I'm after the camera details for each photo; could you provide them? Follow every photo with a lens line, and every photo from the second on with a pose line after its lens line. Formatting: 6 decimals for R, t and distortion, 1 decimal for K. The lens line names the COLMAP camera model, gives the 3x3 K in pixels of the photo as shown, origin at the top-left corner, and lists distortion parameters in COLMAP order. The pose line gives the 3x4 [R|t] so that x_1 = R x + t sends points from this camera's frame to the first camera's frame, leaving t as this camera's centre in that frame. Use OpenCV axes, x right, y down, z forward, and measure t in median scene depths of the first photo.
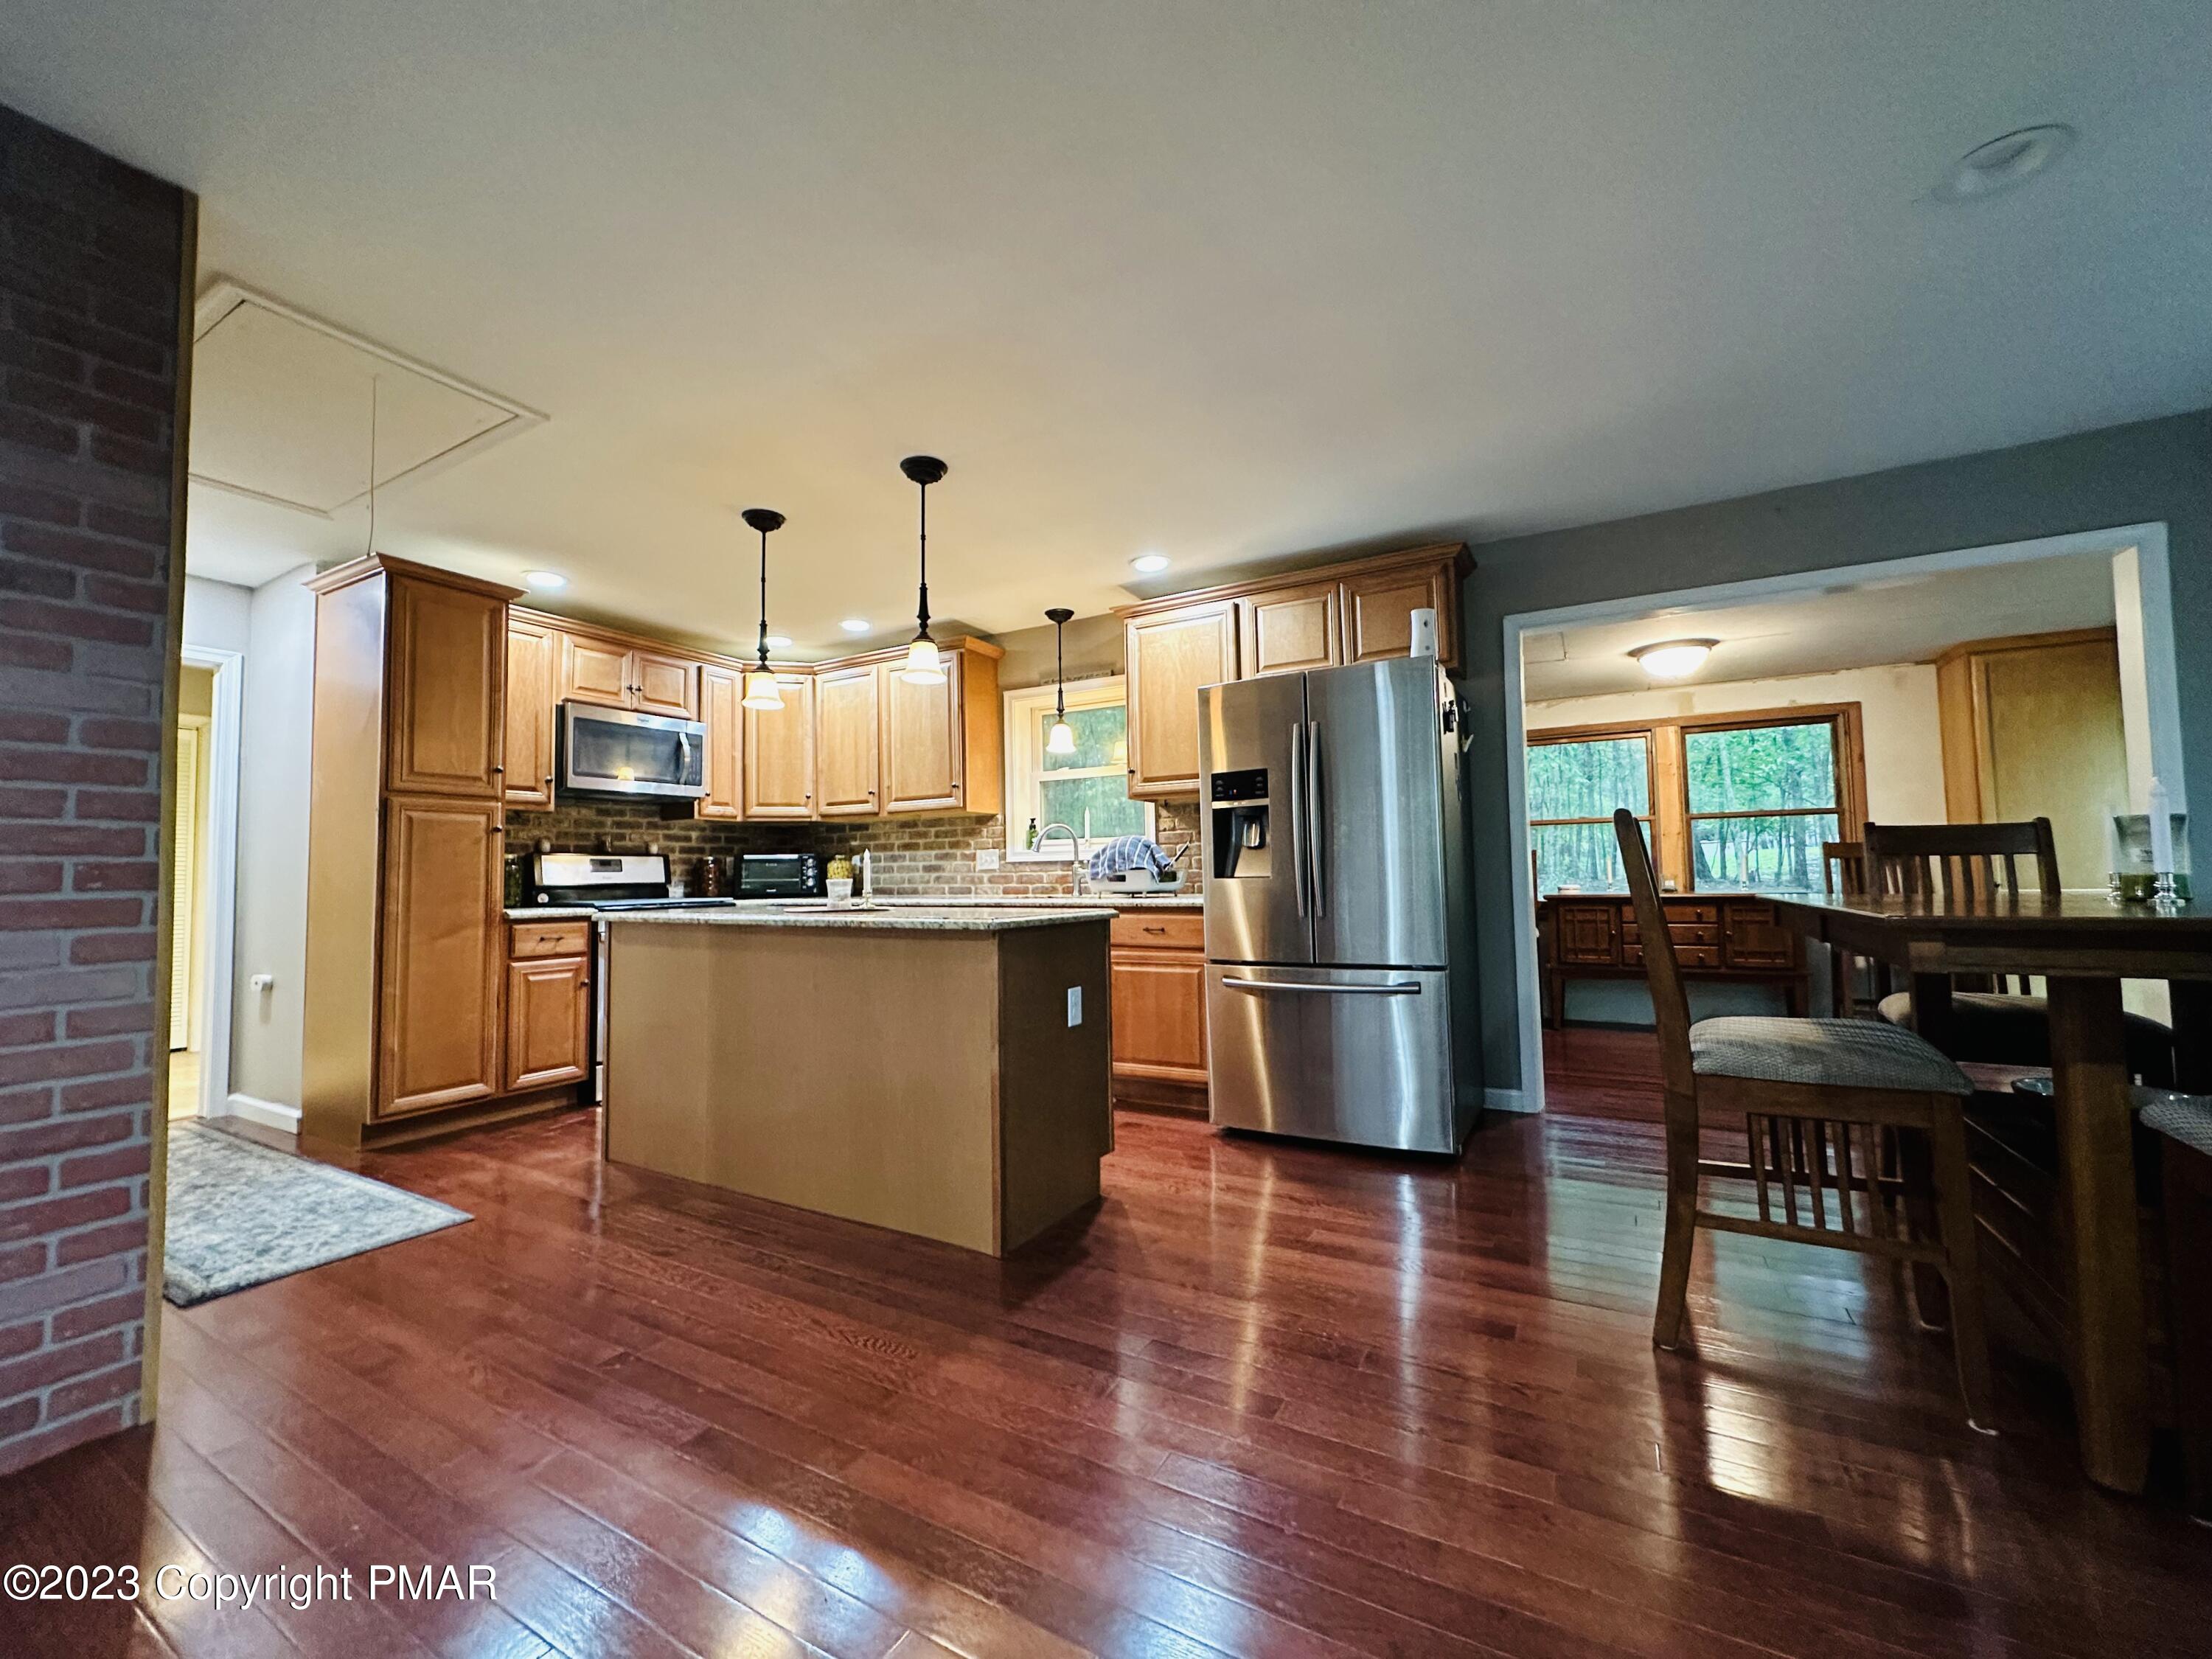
lens RADIAL K [[879.2, 0, 1106.0], [0, 879.2, 829.5], [0, 0, 1]] dist [0.000104, 0.000291]
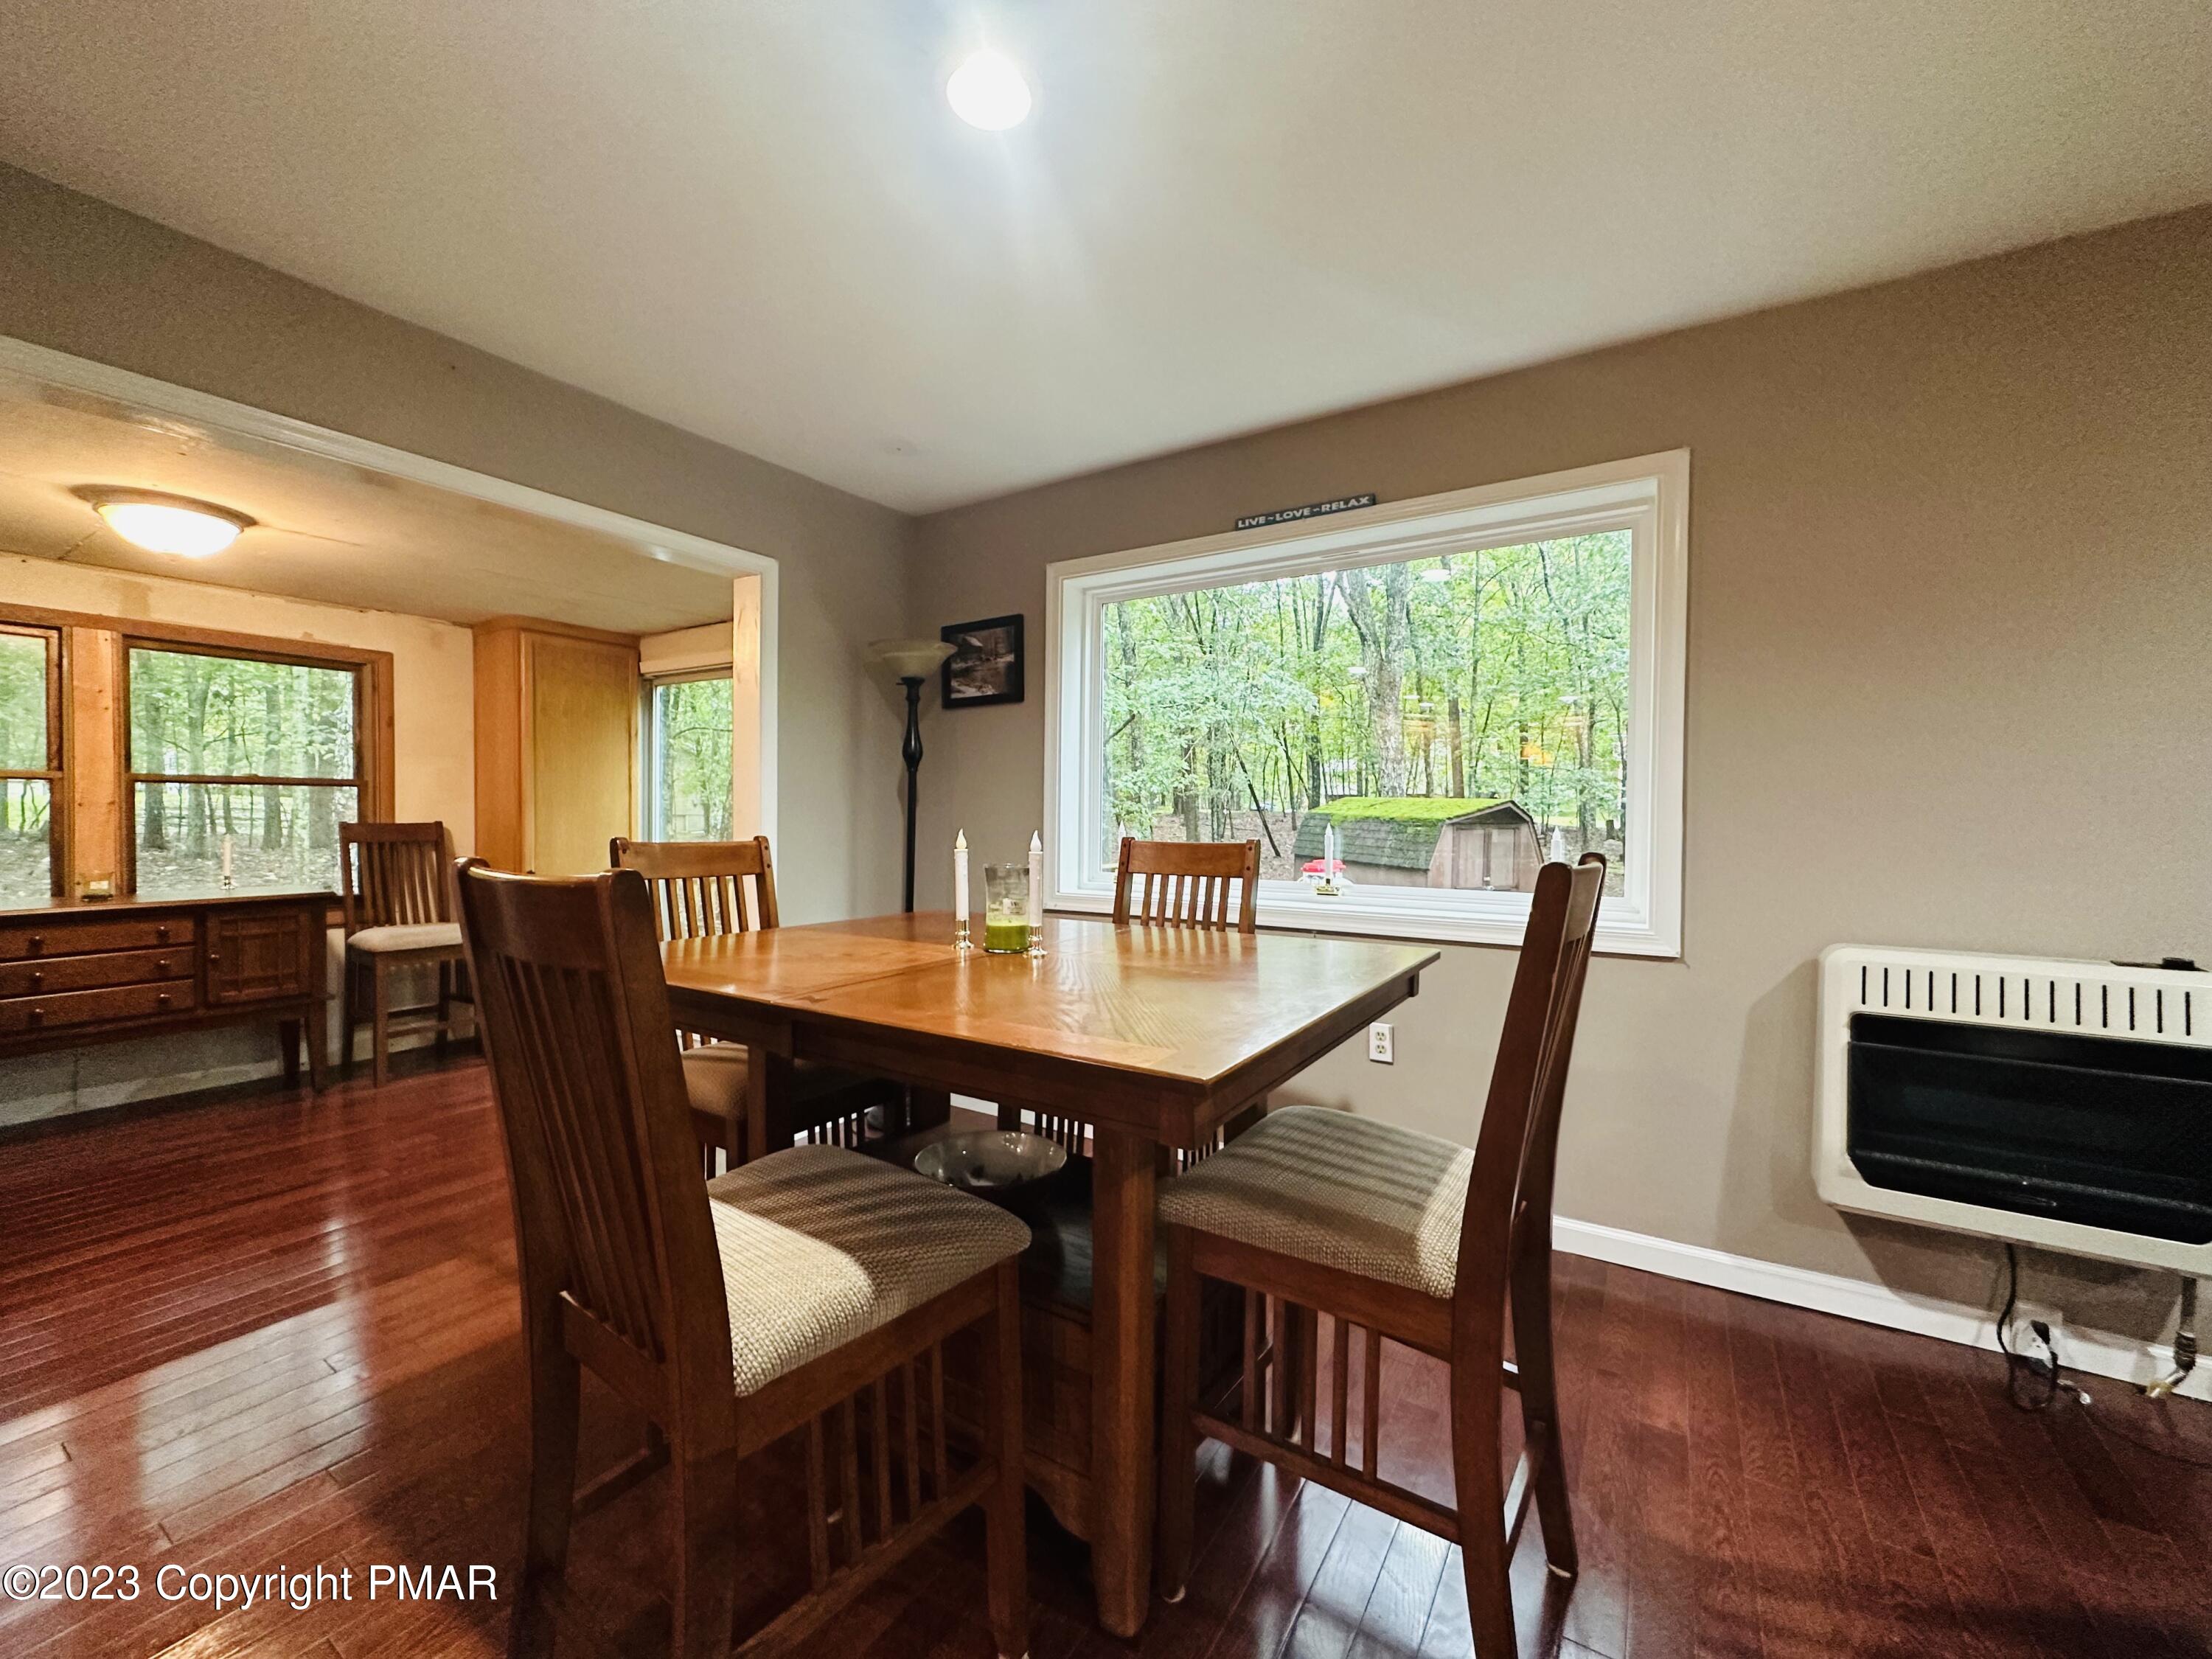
lens RADIAL K [[879.2, 0, 1106.0], [0, 879.2, 829.5], [0, 0, 1]] dist [0.000104, 0.000291]
pose [[0.054287, -0.000406, 0.998525, 0.069633], [-0.057804, 0.998322, 0.003549, -0.023128], [-0.996851, -0.057912, 0.054173, 0.288031]]
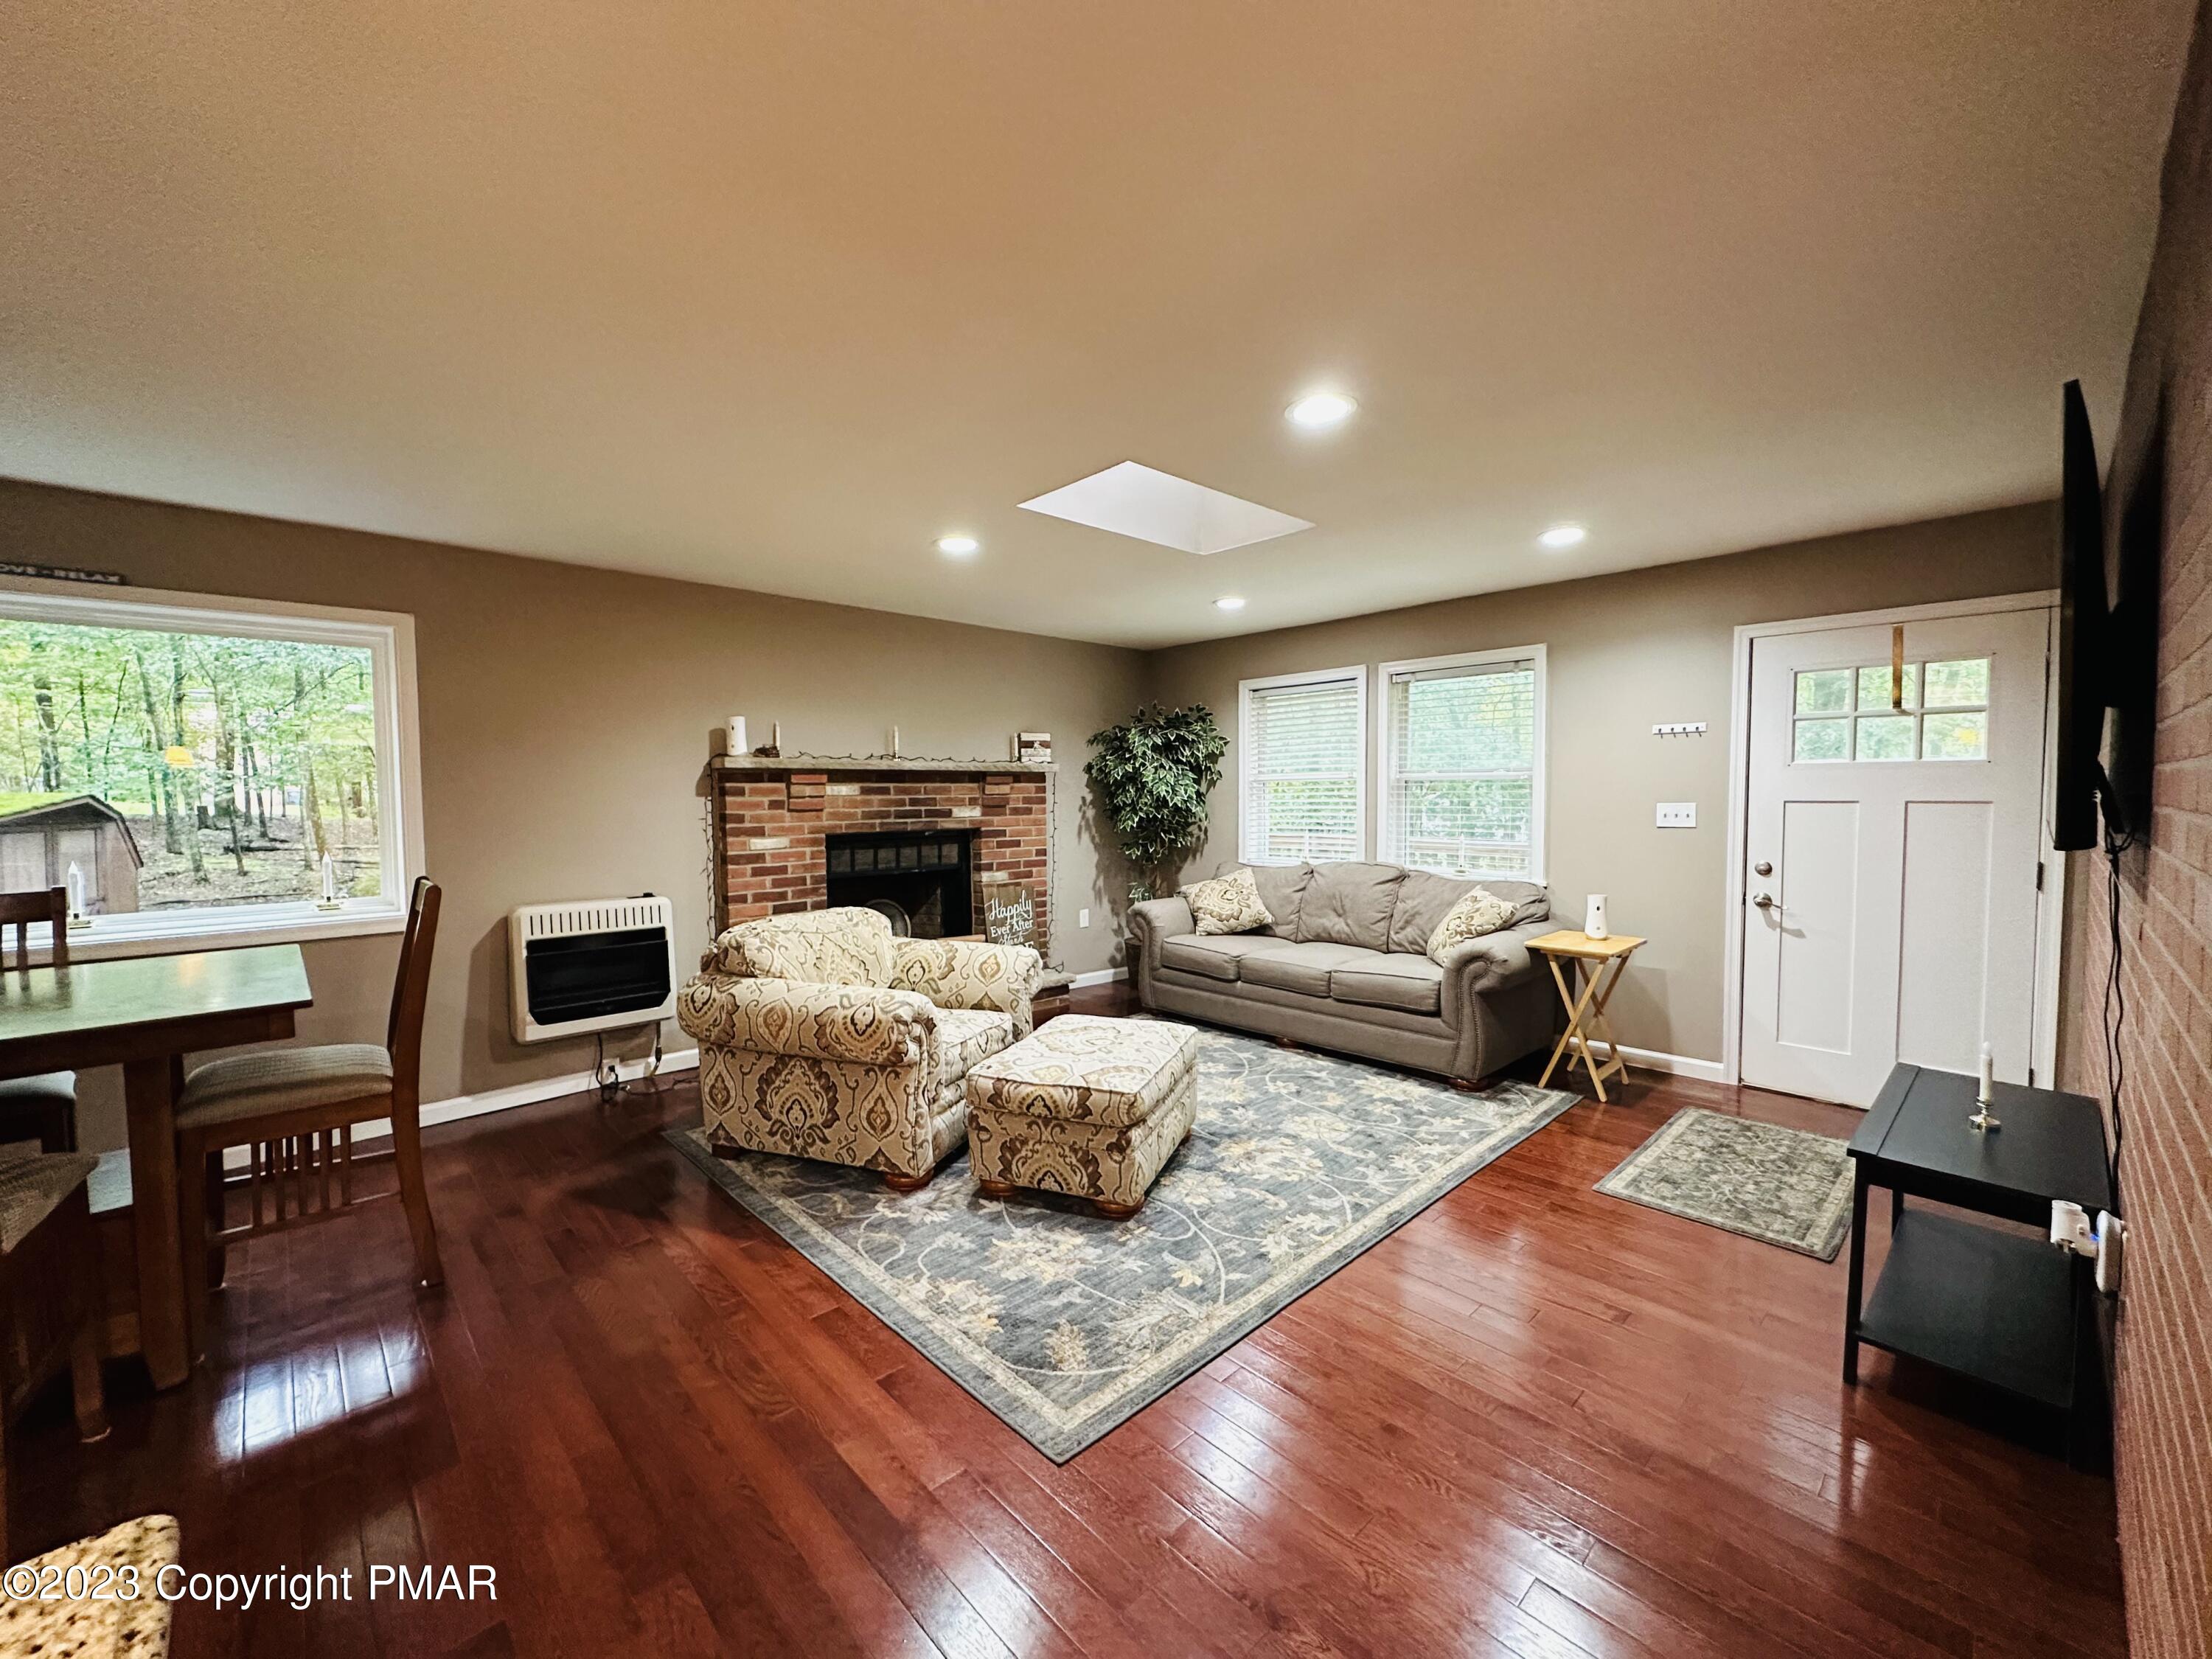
lens RADIAL K [[879.2, 0, 1106.0], [0, 879.2, 829.5], [0, 0, 1]] dist [0.000104, 0.000291]
pose [[-0.957939, 0.015503, 0.286554, -0.229553], [0.013031, 0.999860, -0.010533, -0.041668], [-0.286677, -0.006356, -0.958006, 0.567927]]
